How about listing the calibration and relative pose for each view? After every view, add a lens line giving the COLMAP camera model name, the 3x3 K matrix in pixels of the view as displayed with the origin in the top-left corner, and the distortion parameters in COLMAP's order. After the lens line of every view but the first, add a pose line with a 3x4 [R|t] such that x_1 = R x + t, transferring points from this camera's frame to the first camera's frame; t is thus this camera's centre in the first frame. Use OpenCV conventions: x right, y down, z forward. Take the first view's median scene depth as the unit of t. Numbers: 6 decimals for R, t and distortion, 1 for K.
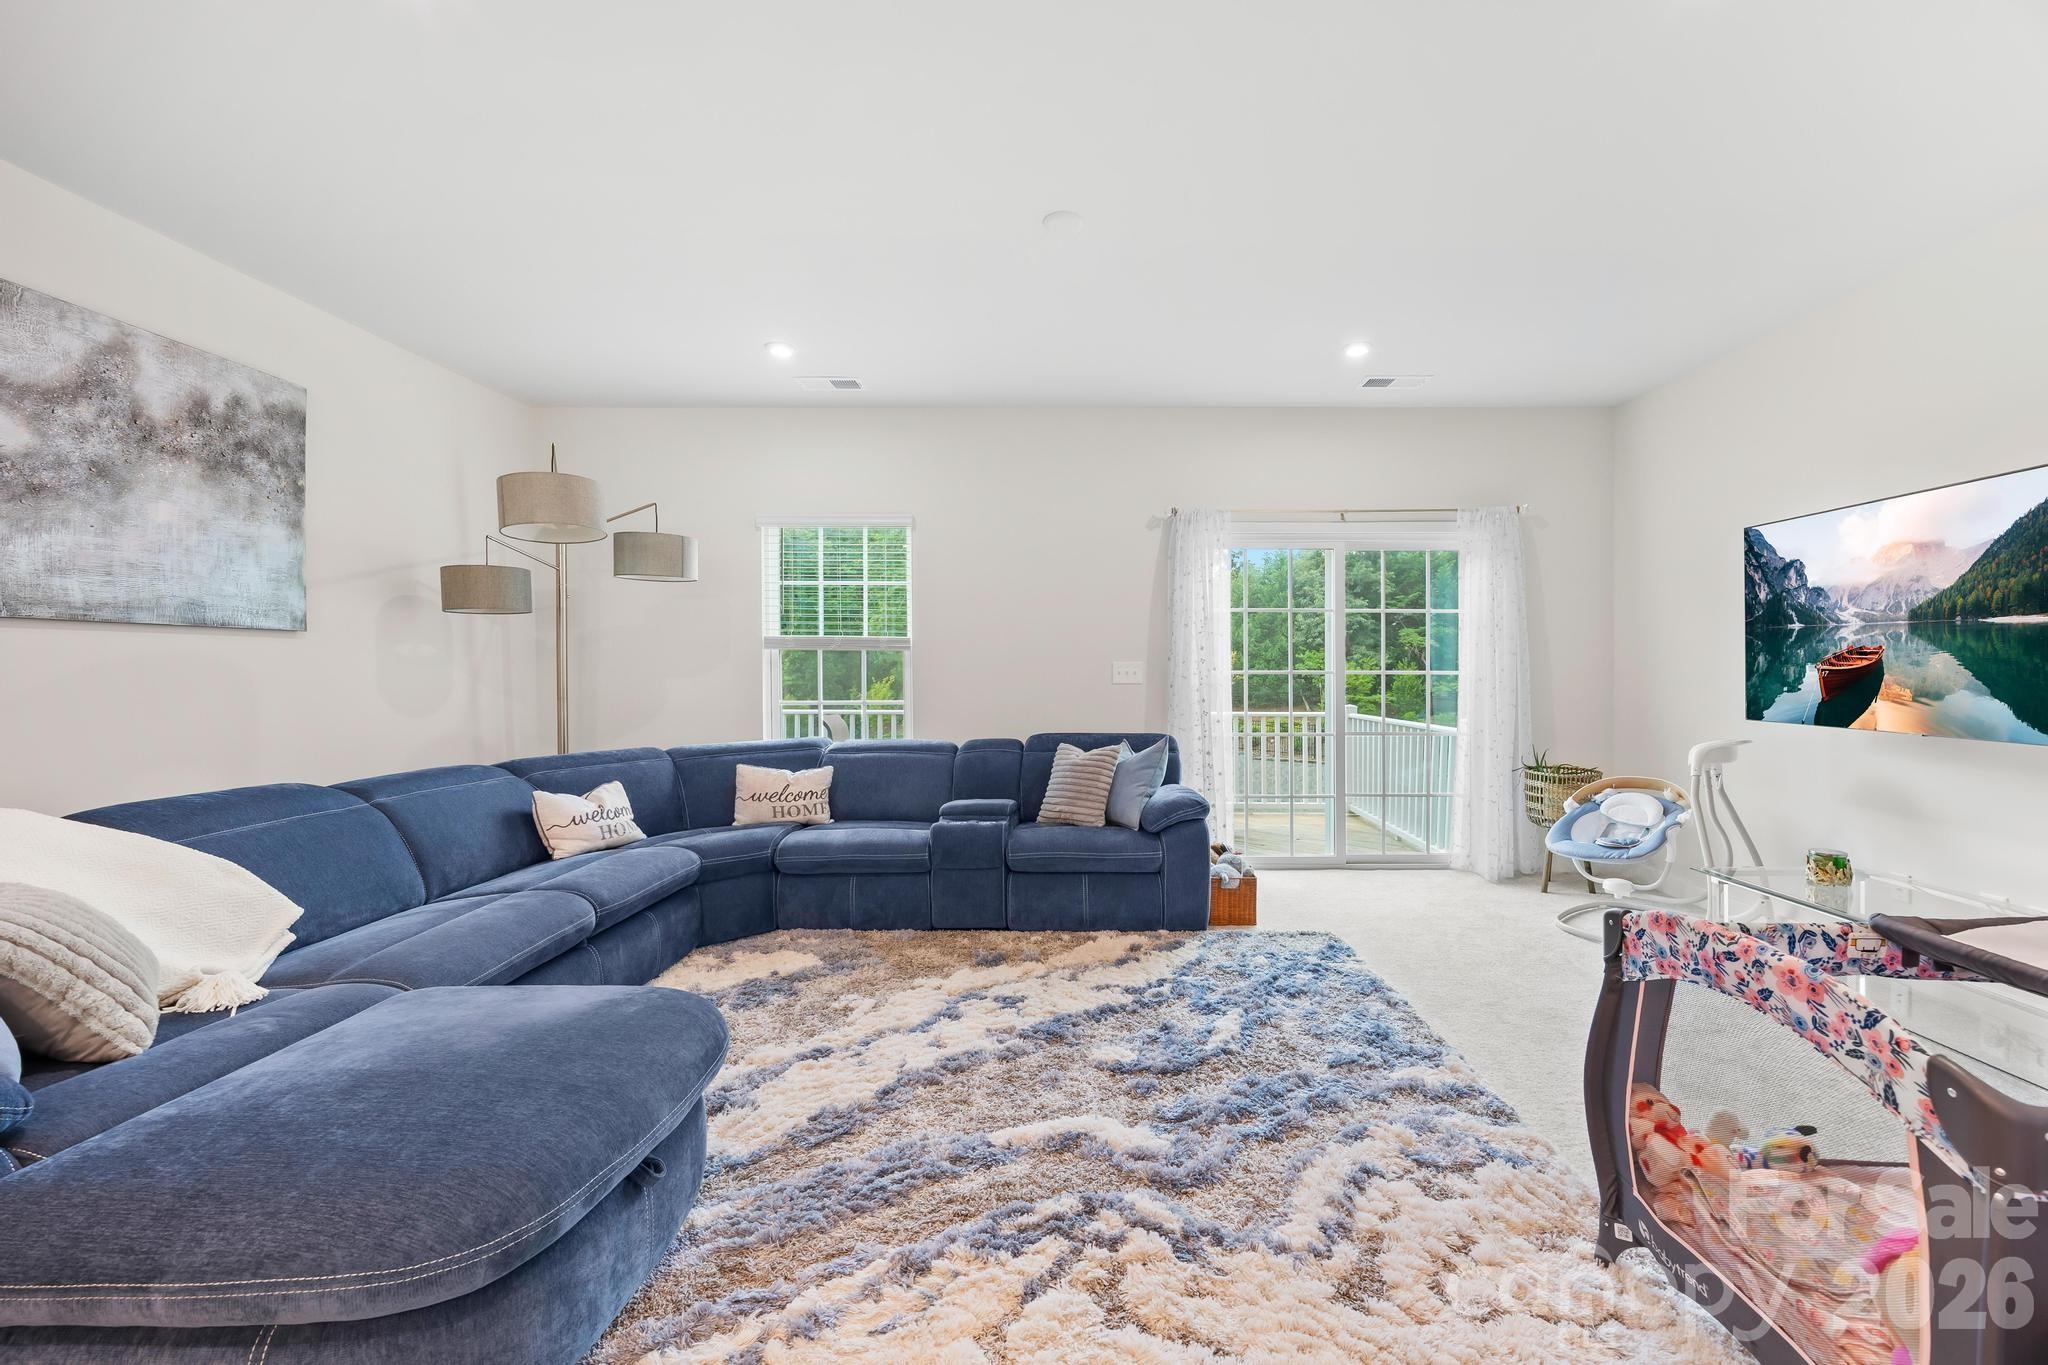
lens RADIAL K [[809.8, 0, 1069.6], [0, 809.8, 671.7], [0, 0, 1]] dist [-0.002603, 0.000686]
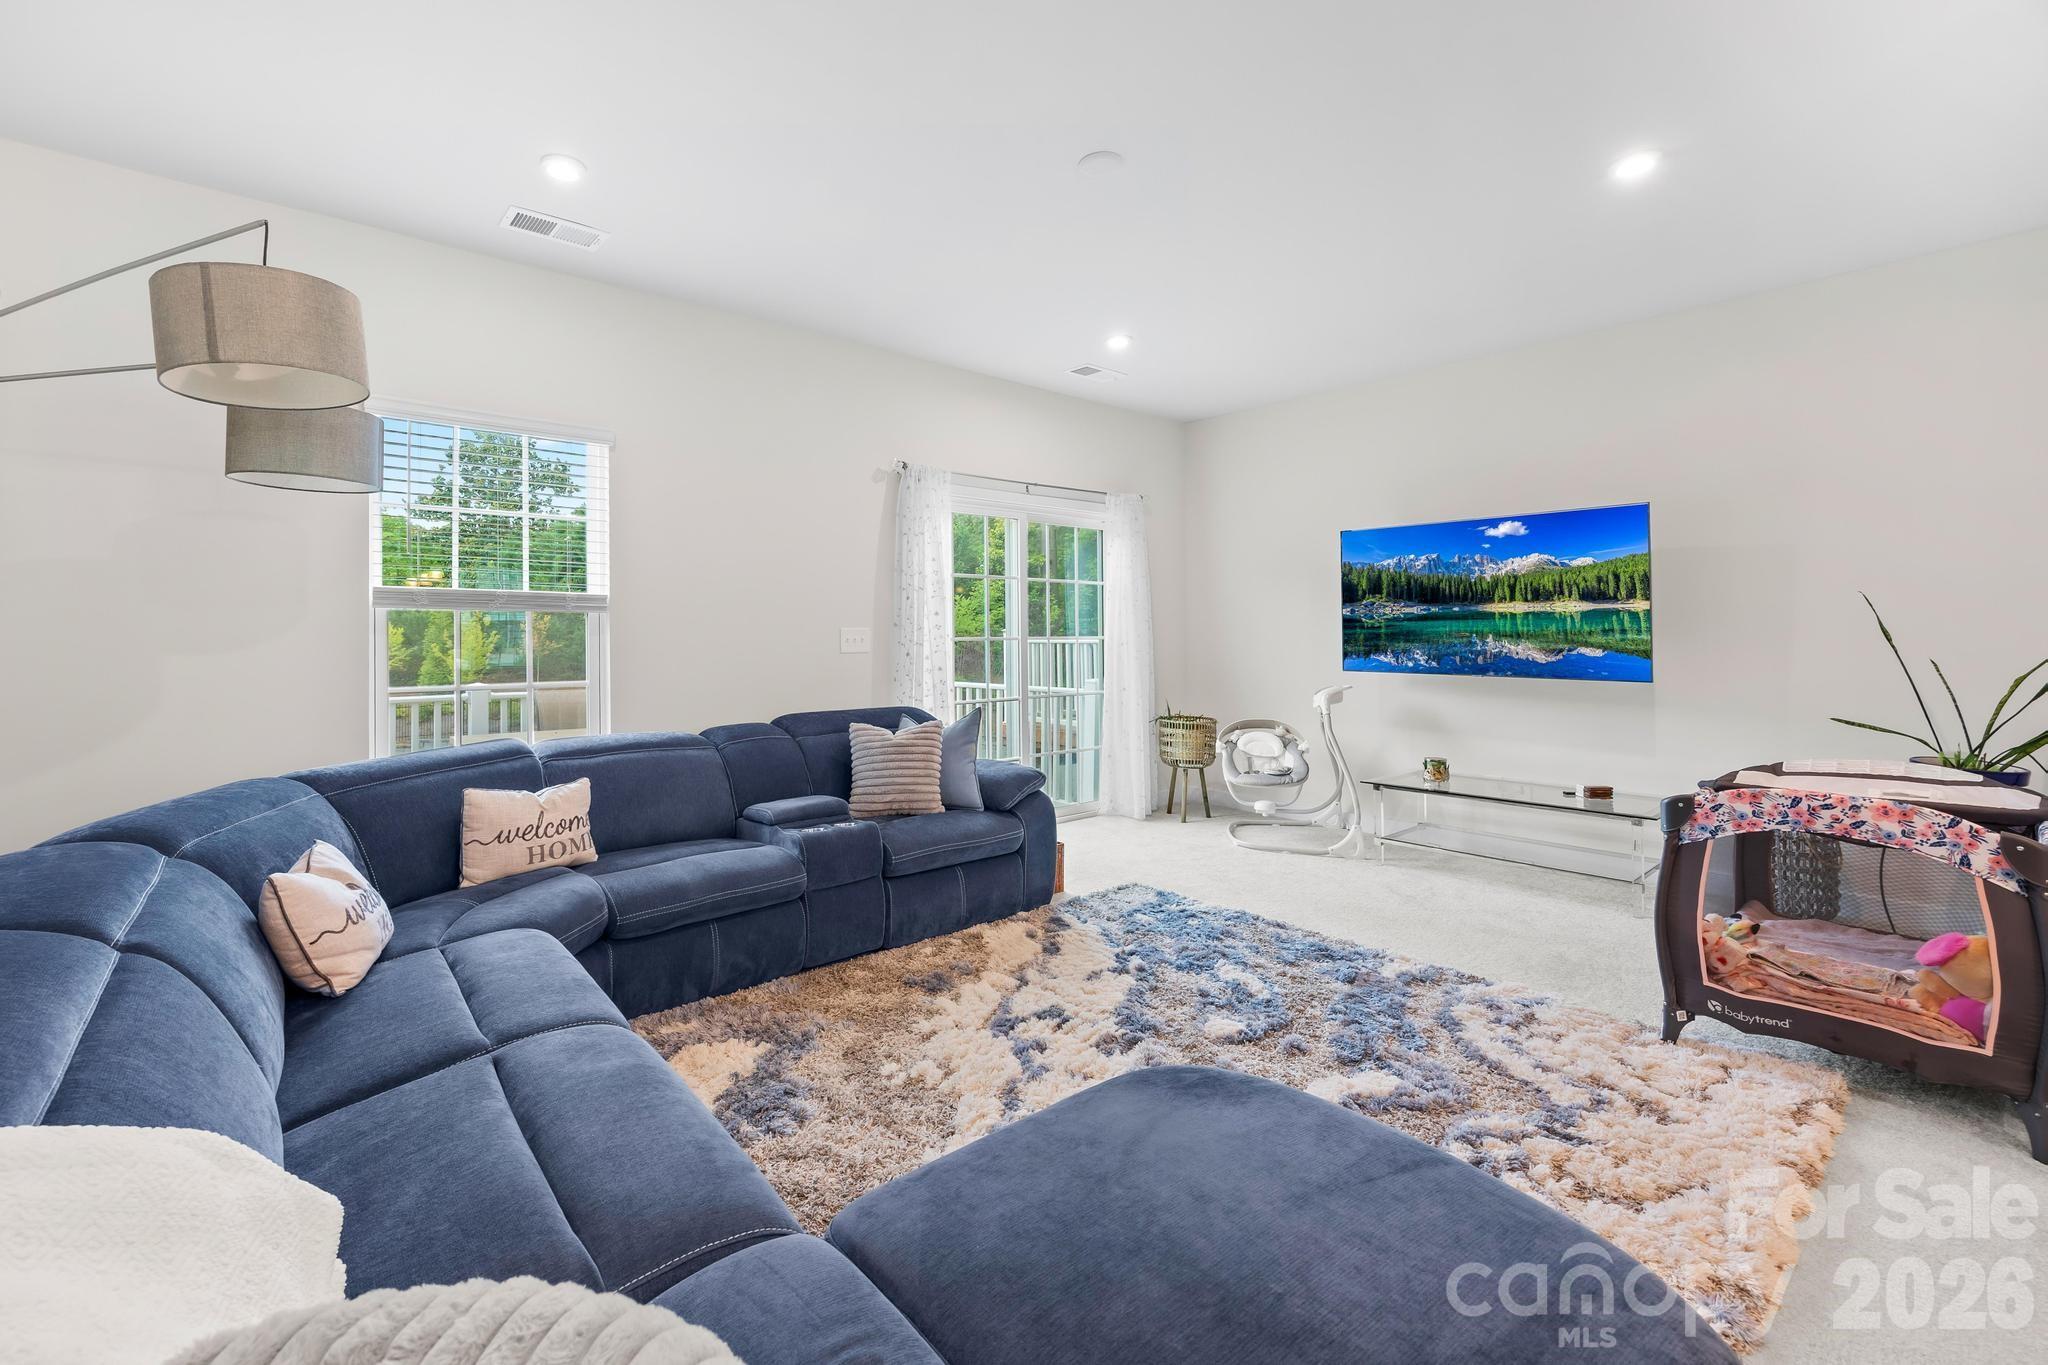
lens RADIAL K [[868.7, 0, 929.4], [0, 868.7, 637.3], [0, 0, 1]] dist [-0.008760, -0.000343]
pose [[0.785485, -0.004485, 0.618864, -0.718925], [0.007612, 0.999968, -0.002414, 0.000824], [-0.618833, 0.006607, 0.785494, 0.326257]]
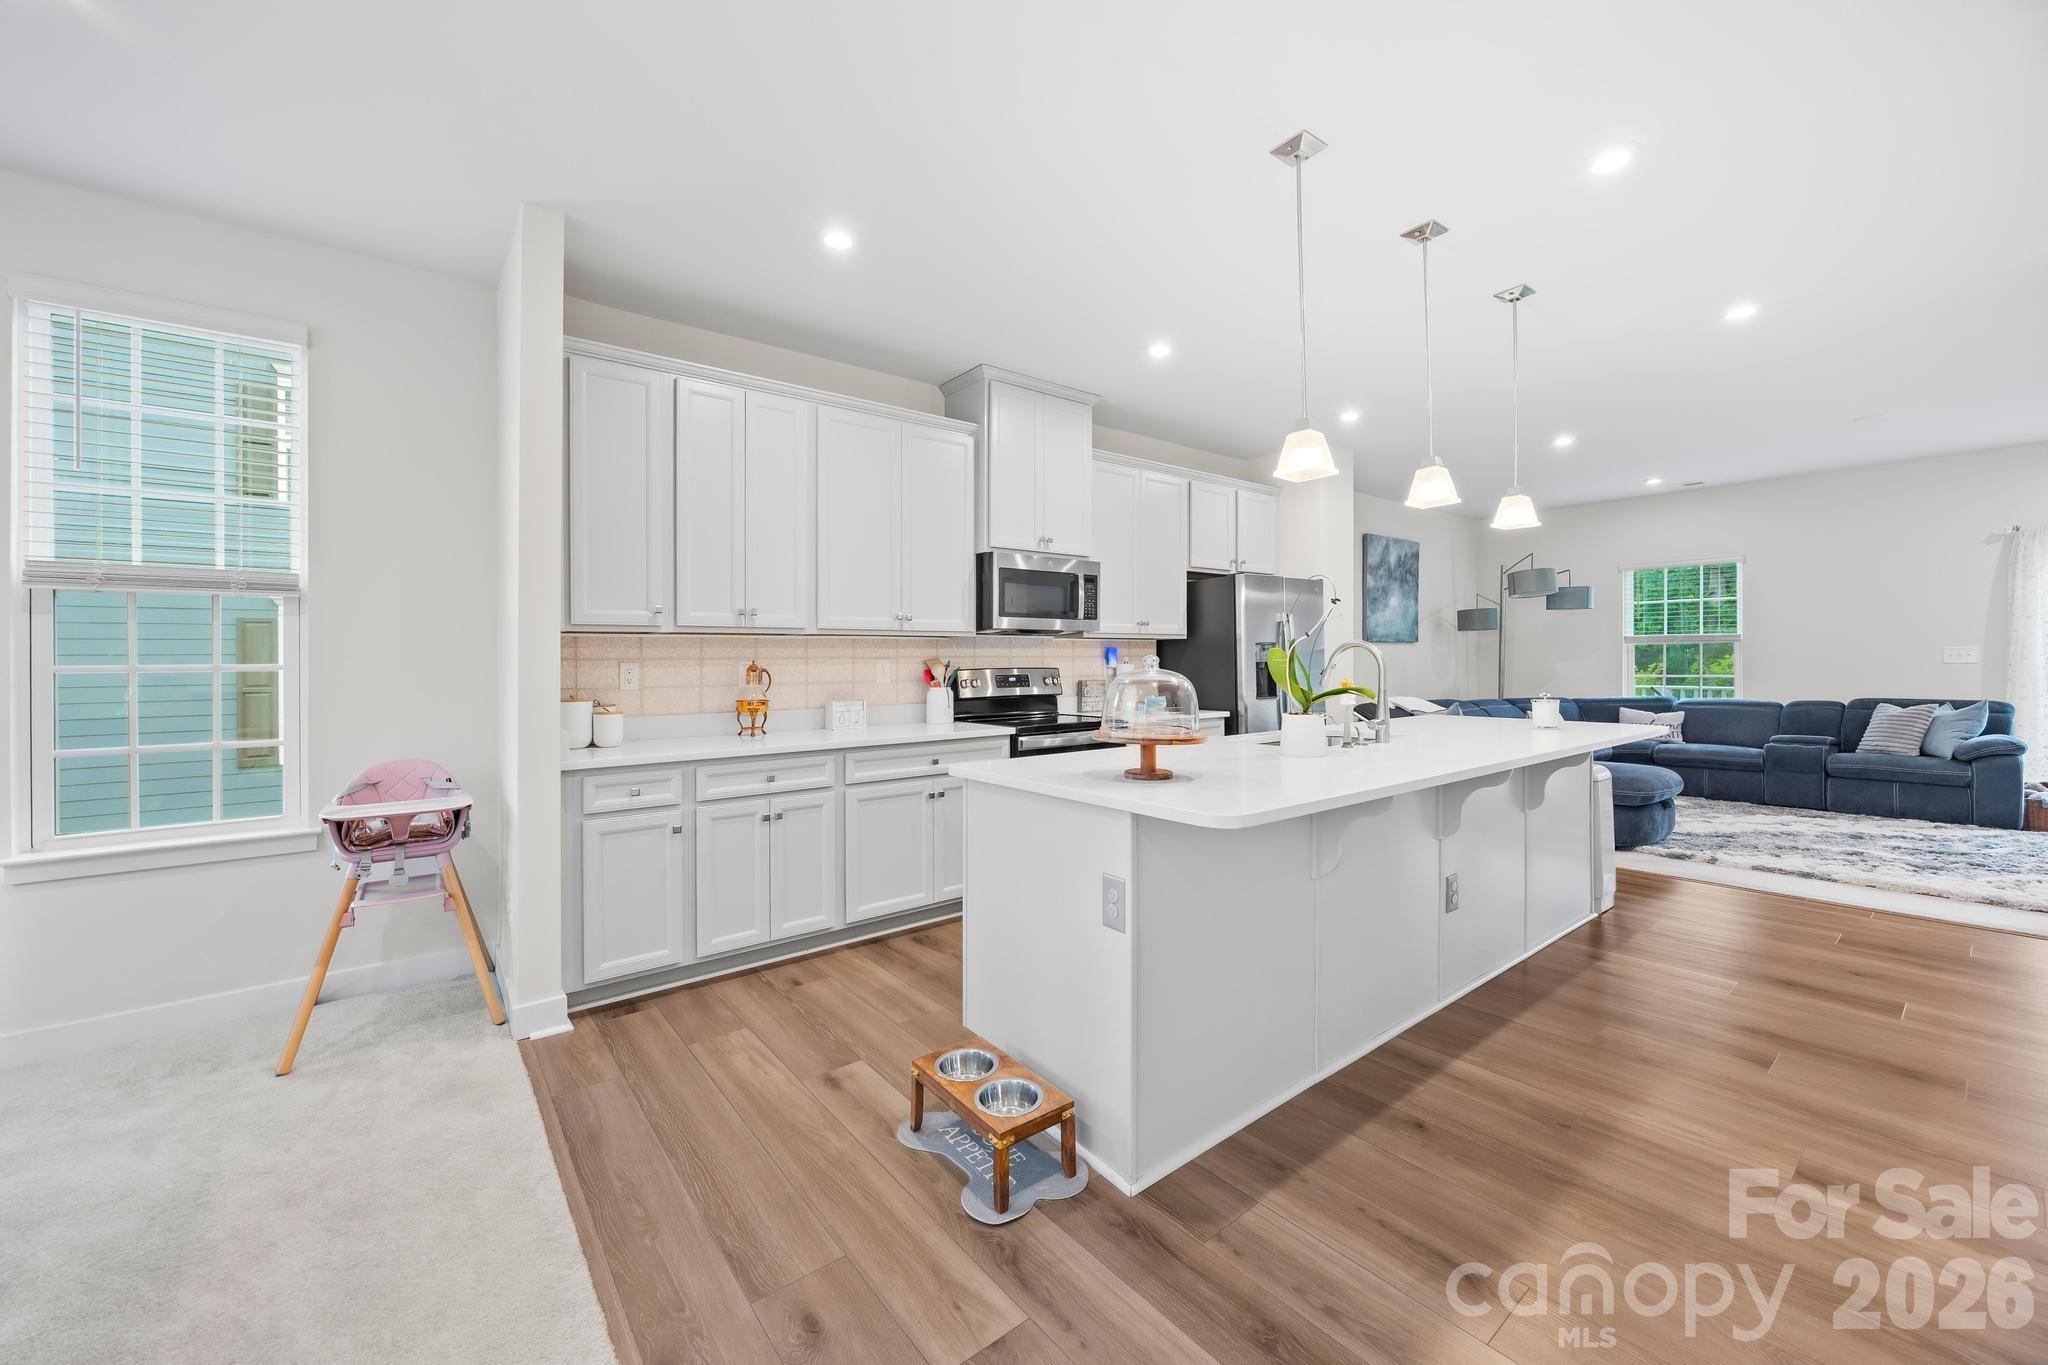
lens RADIAL K [[792.2, 0, 1022.1], [0, 792.2, 661.5], [0, 0, 1]] dist [-0.003189, 0.000782]
pose [[0.622355, -0.005558, -0.782715, 0.201015], [0.004526, 0.999984, -0.003502, 0.014893], [0.782722, -0.001363, 0.622370, -1.574438]]
